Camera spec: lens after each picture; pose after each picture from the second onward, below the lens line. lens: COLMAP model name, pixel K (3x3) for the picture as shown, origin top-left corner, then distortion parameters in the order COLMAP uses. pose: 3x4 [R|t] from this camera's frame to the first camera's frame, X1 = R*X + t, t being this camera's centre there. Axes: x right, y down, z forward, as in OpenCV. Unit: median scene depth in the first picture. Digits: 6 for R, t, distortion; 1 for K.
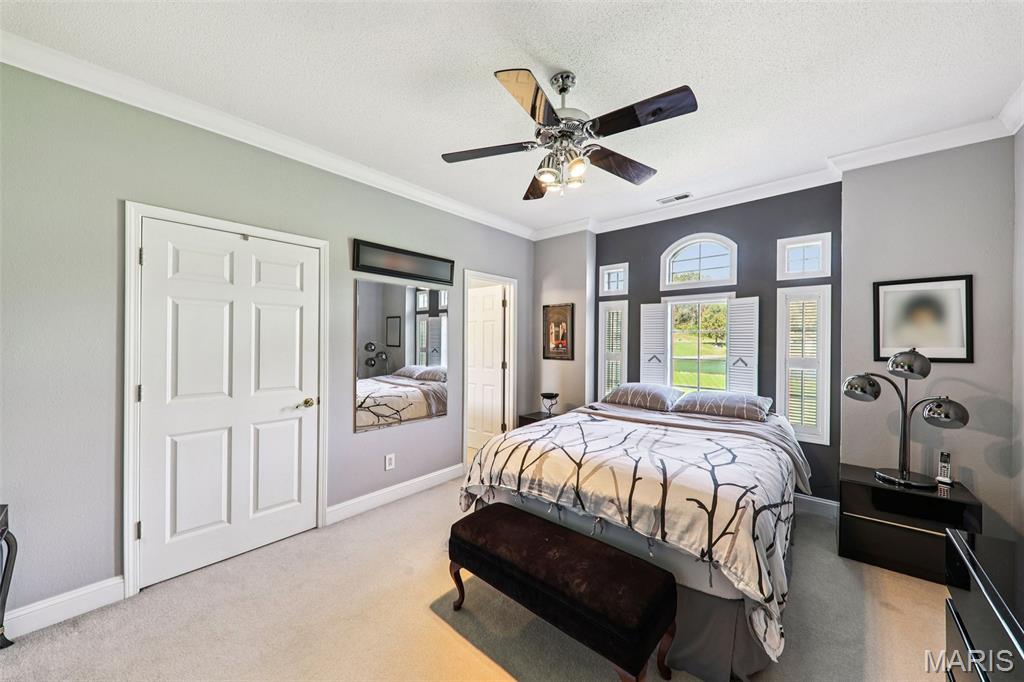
lens RADIAL K [[367.8, 0, 512.0], [0, 367.8, 341.0], [0, 0, 1]] dist [-0.001562, -0.000309]
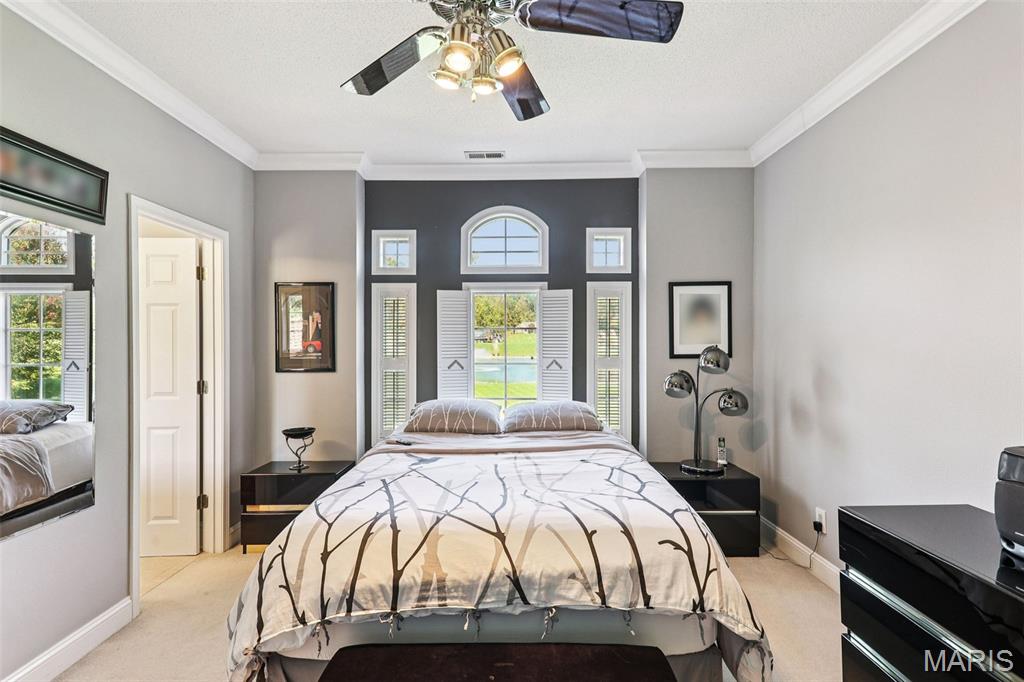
lens RADIAL K [[492.8, 0, 512.0], [0, 492.8, 341.0], [0, 0, 1]] dist [0.009896, 0.000012]
pose [[0.749830, -0.007178, 0.661591, -0.315542], [0.007819, 0.999967, 0.001988, -0.000584], [-0.661584, 0.003682, 0.749862, 0.299366]]
